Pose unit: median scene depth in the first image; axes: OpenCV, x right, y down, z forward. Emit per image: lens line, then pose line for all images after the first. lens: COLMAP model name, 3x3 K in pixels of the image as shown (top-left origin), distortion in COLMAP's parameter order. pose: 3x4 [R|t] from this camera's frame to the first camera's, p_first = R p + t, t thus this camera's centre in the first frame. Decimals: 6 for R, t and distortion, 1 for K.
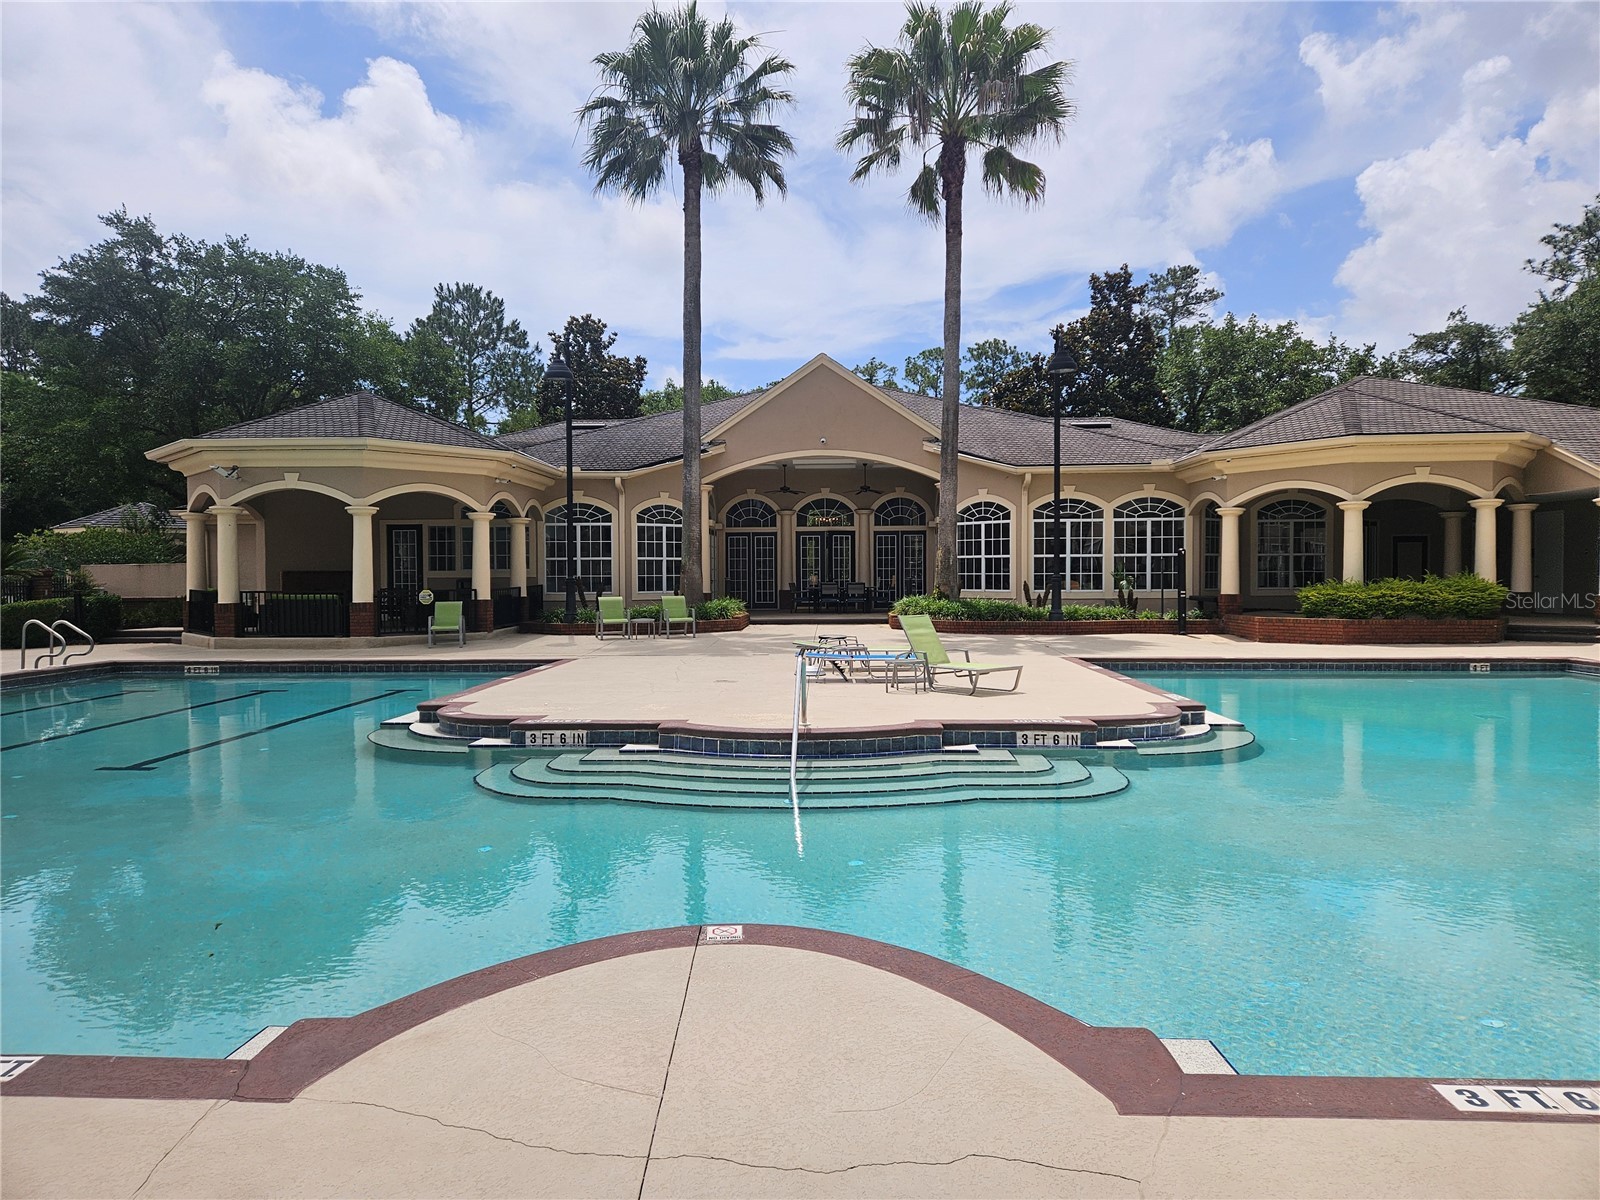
lens RADIAL K [[1061.2, 0, 796.6], [0, 1061.2, 594.3], [0, 0, 1]] dist [0.092272, -0.071302]
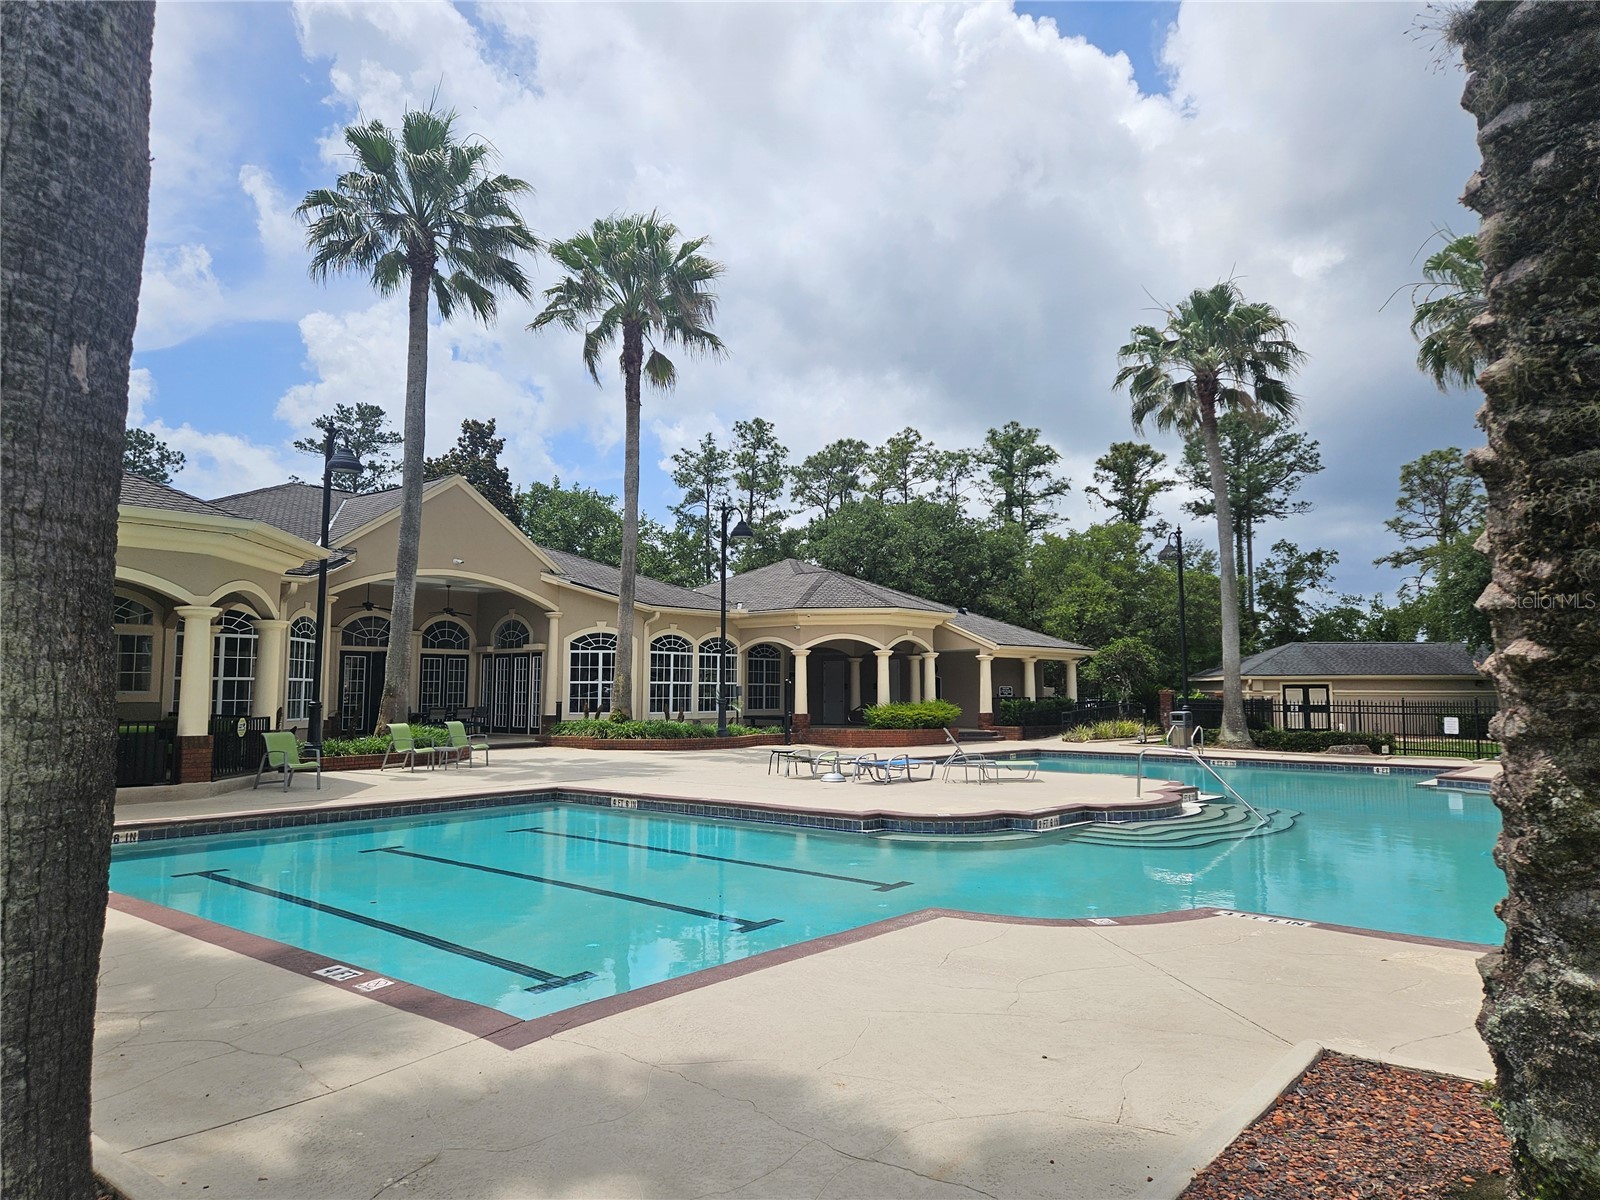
lens RADIAL K [[1061.2, 0, 802.8], [0, 1061.2, 598.1], [0, 0, 1]] dist [0.092272, -0.071302]
pose [[0.617355, 0.076297, 0.782976, -0.597979], [0.010587, 0.994390, -0.105246, -0.003356], [-0.786613, 0.073264, 0.613084, 0.148074]]
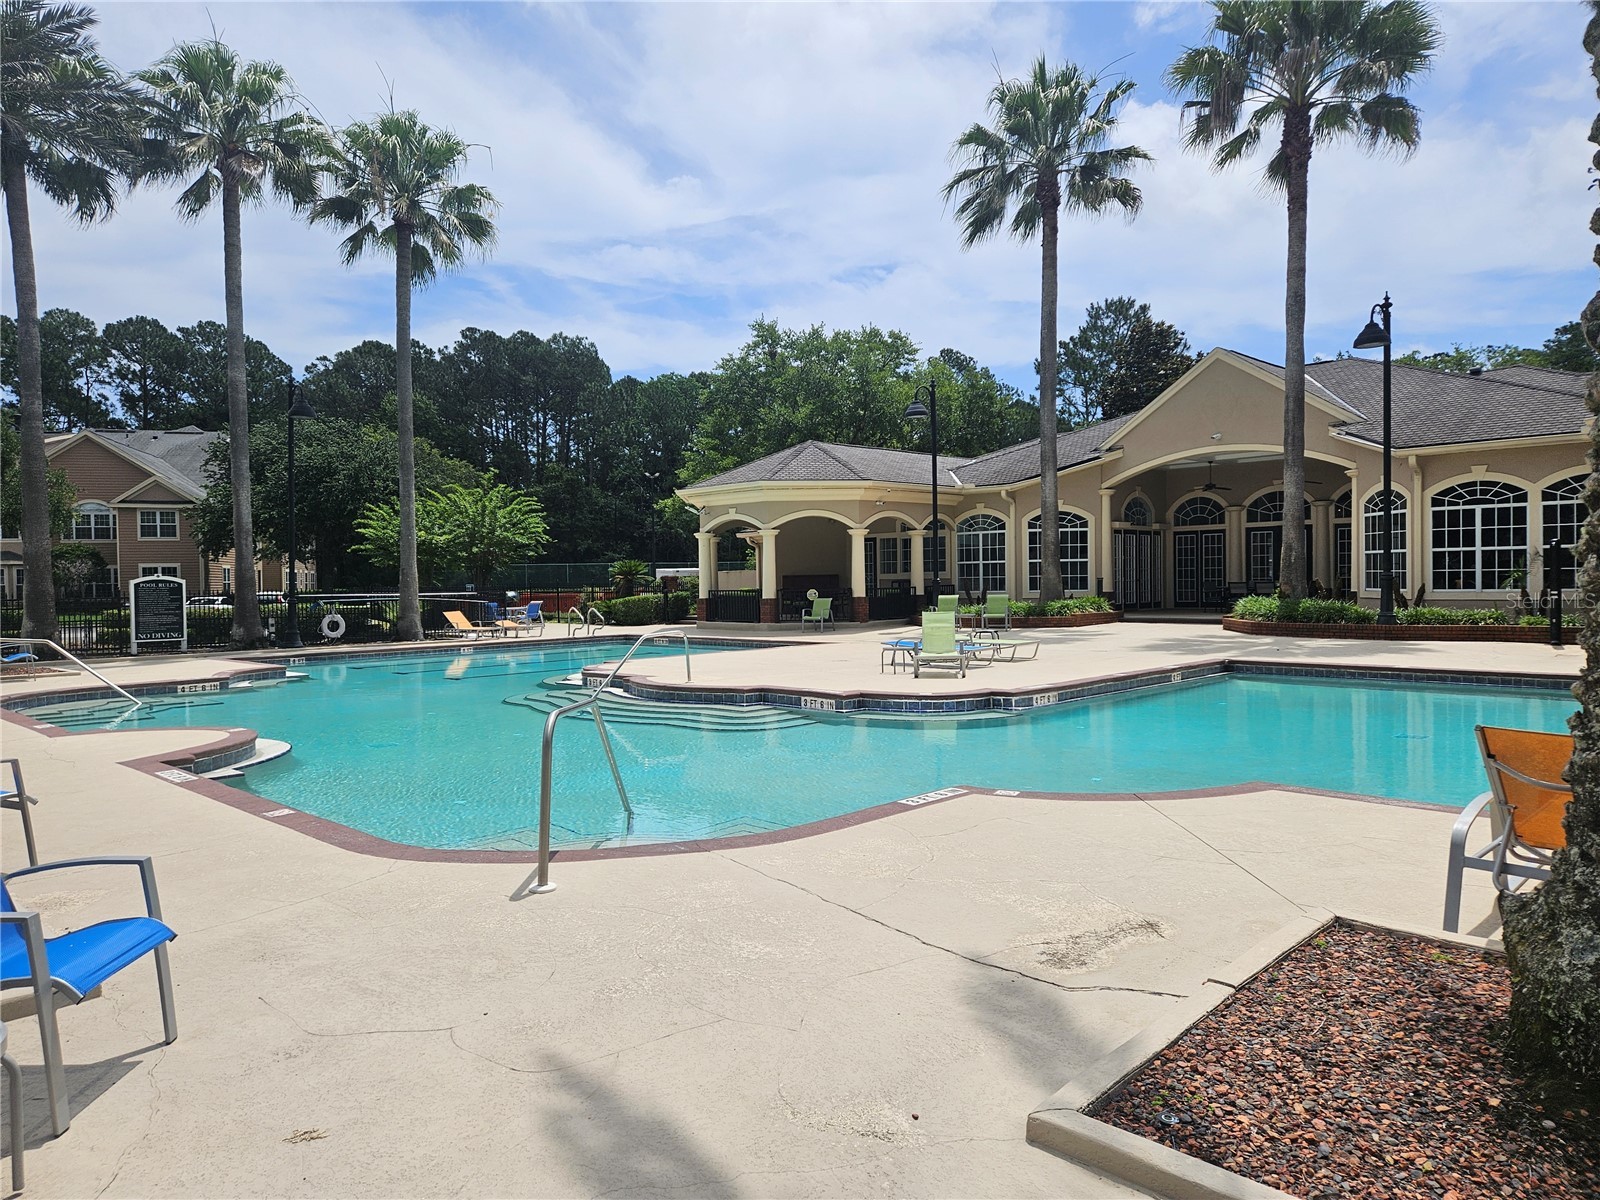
lens RADIAL K [[1061.2, 0, 795.3], [0, 1061.2, 603.8], [0, 0, 1]] dist [0.092272, -0.071302]
pose [[0.747800, 0.009791, -0.663852, 0.425248], [-0.000847, 0.999905, 0.013794, -0.003832], [0.663924, -0.009753, 0.747737, -0.004362]]
